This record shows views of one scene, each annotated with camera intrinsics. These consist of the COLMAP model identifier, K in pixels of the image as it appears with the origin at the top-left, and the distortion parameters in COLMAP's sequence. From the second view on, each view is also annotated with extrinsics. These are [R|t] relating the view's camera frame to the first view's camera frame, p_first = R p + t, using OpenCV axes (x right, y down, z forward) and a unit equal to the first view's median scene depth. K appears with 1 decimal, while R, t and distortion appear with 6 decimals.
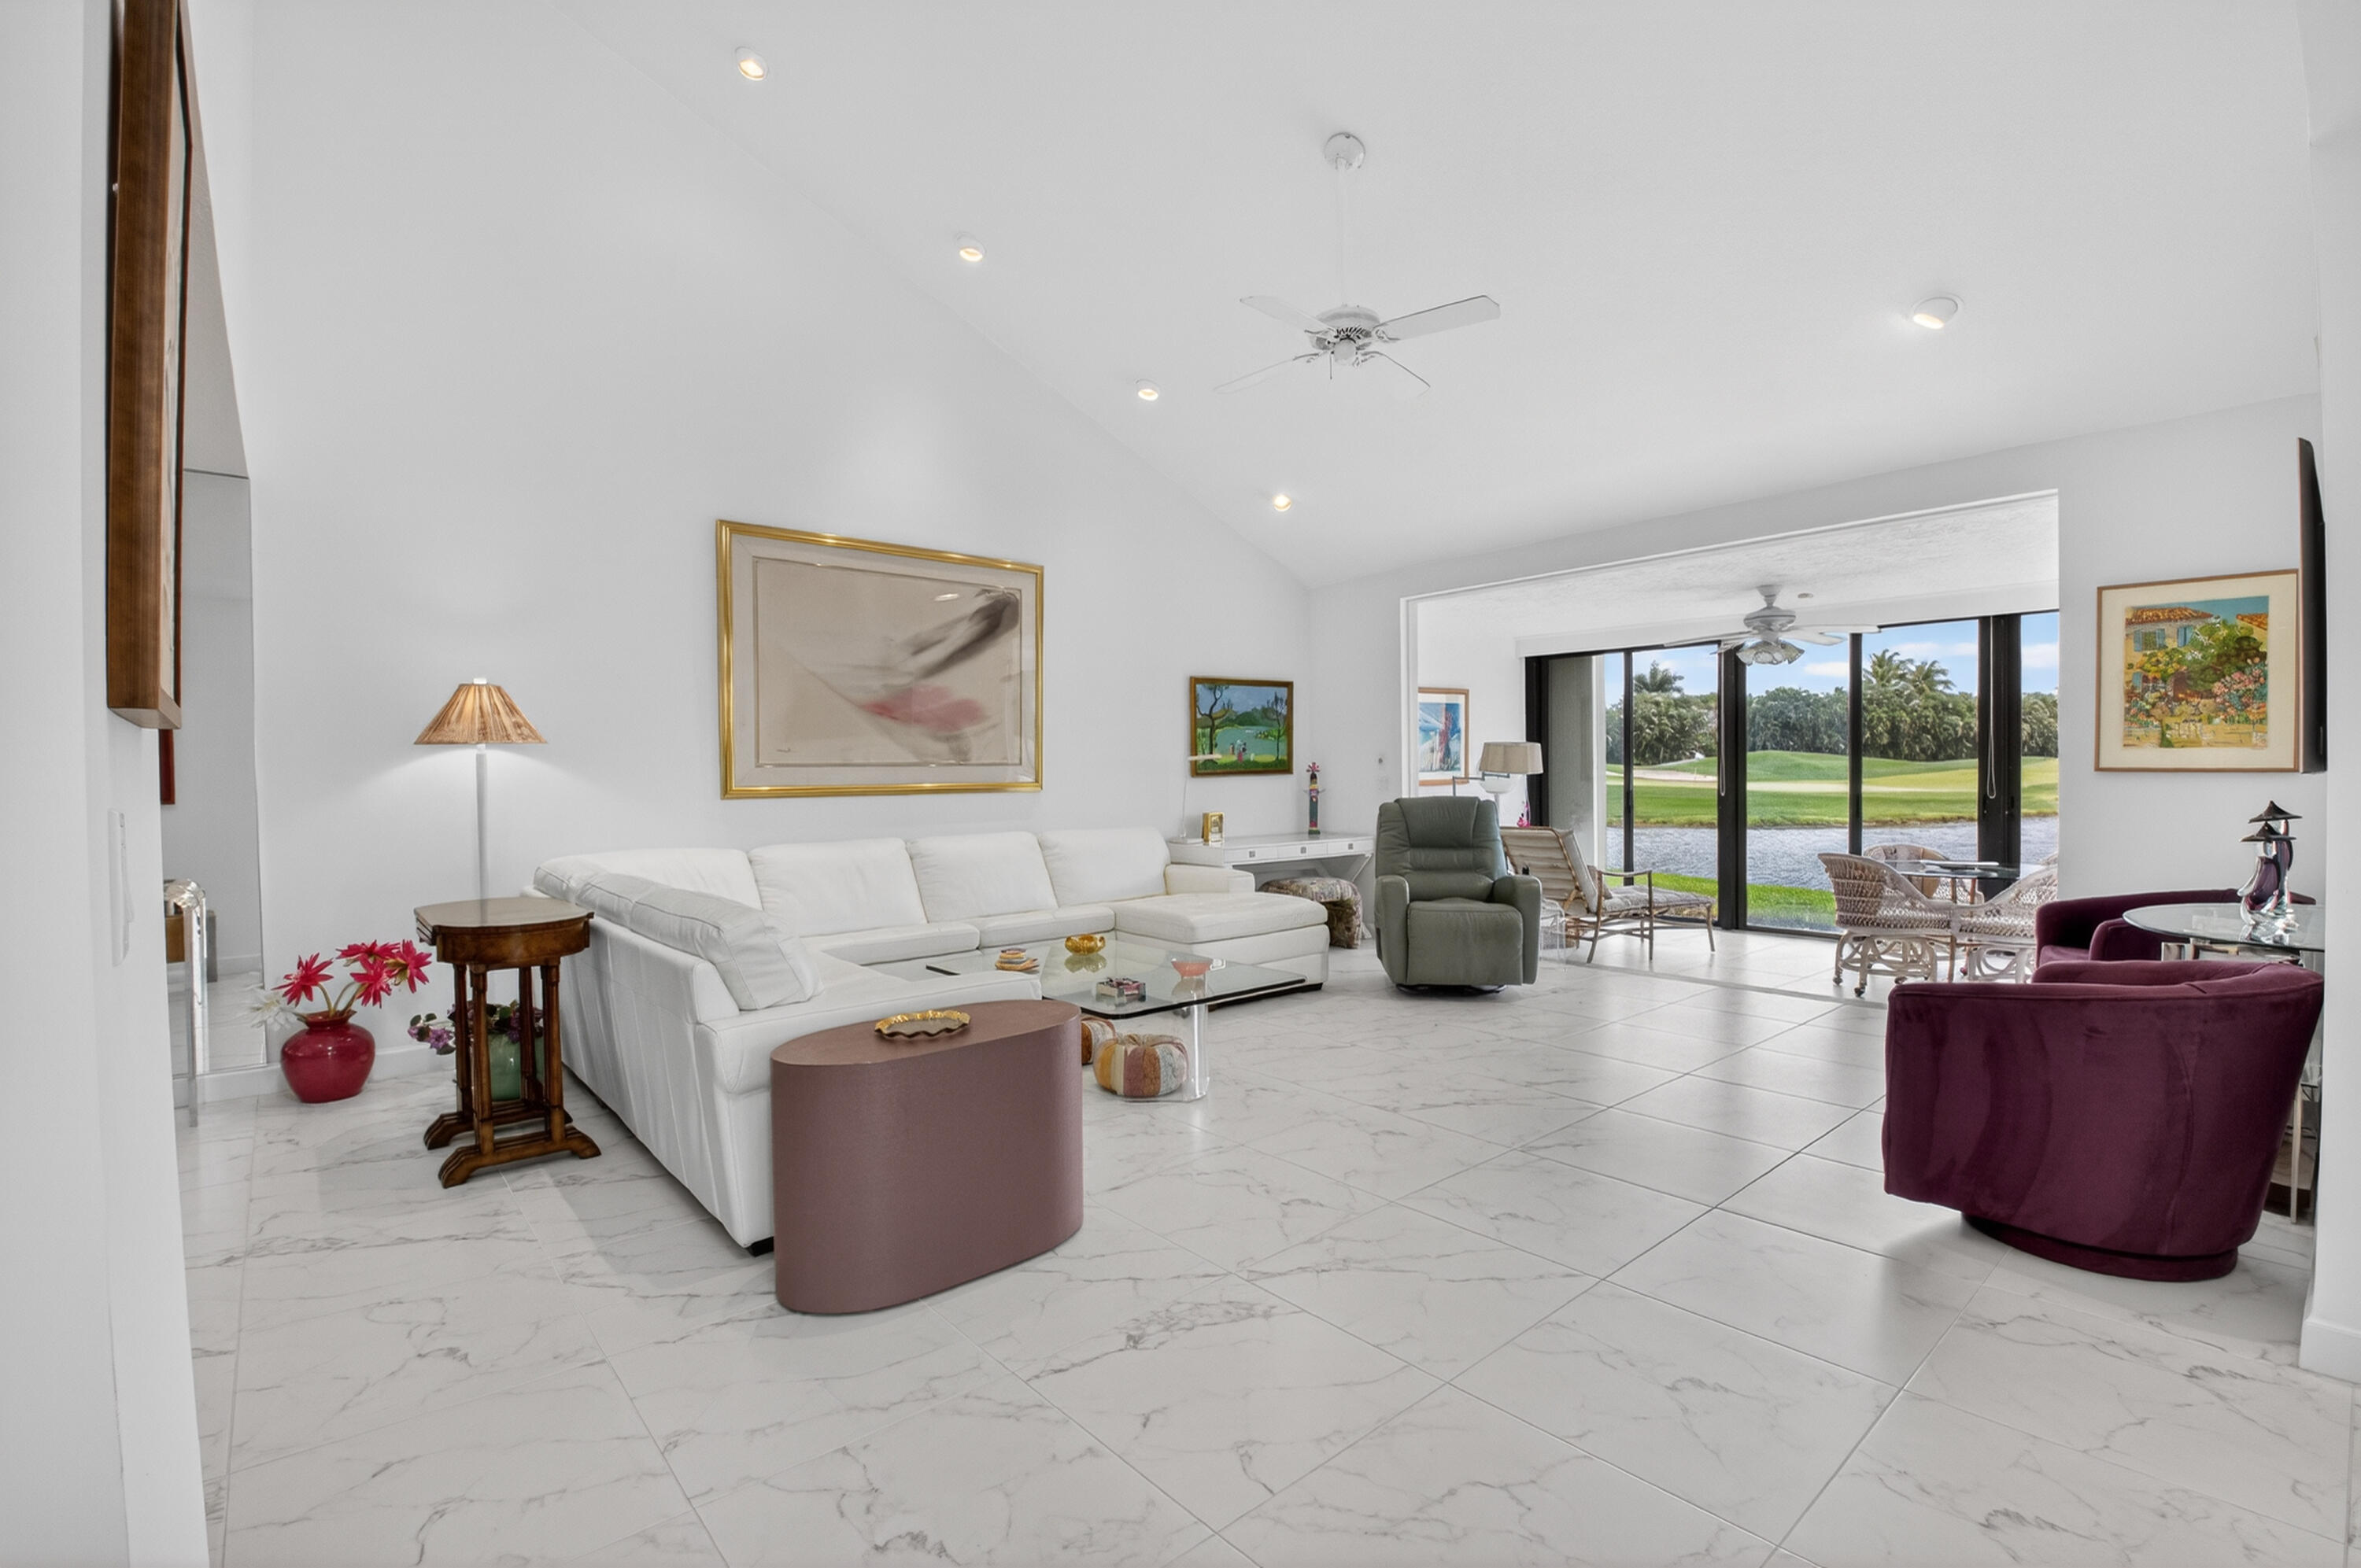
lens RADIAL K [[1033.6, 0, 1189.0], [0, 1033.6, 784.0], [0, 0, 1]] dist [0.010857, -0.027057]
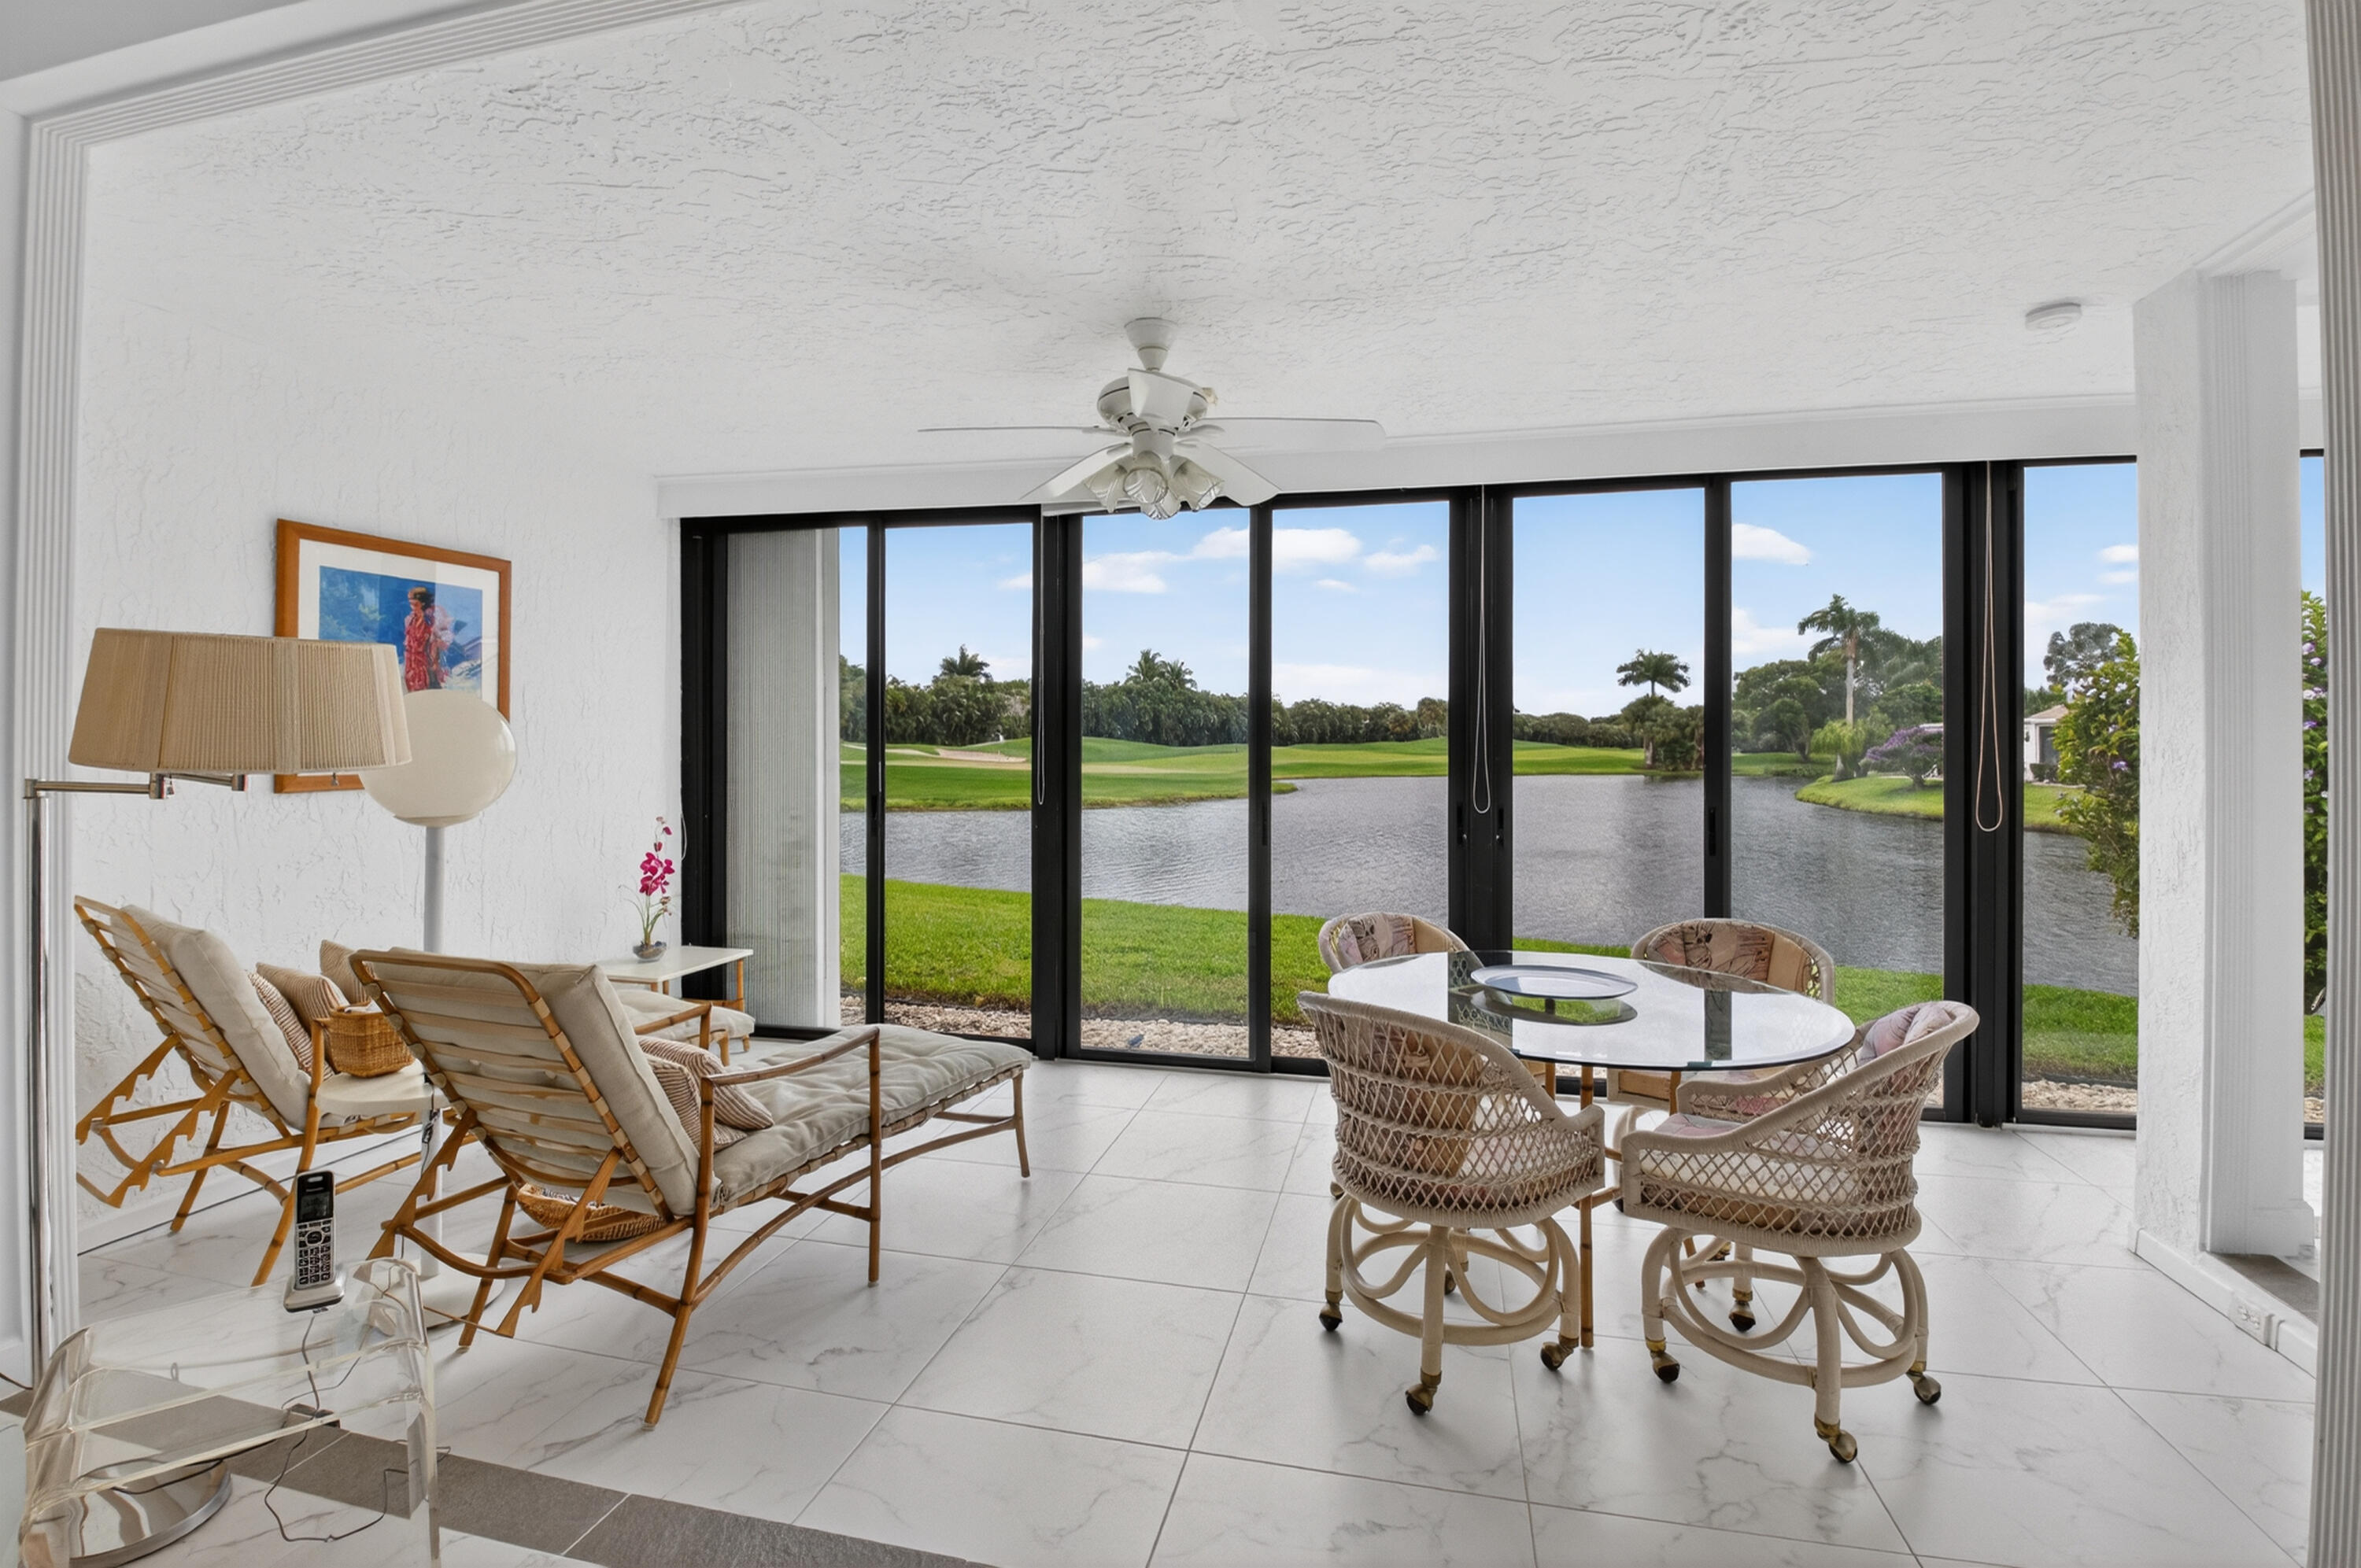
lens RADIAL K [[1049.5, 0, 1187.2], [0, 1049.5, 733.4], [0, 0, 1]] dist [0.009607, -0.022542]
pose [[0.806692, 0.020276, 0.590625, 0.224027], [-0.002976, 0.999538, -0.030249, -0.007308], [-0.590965, 0.022644, 0.806379, 0.452560]]
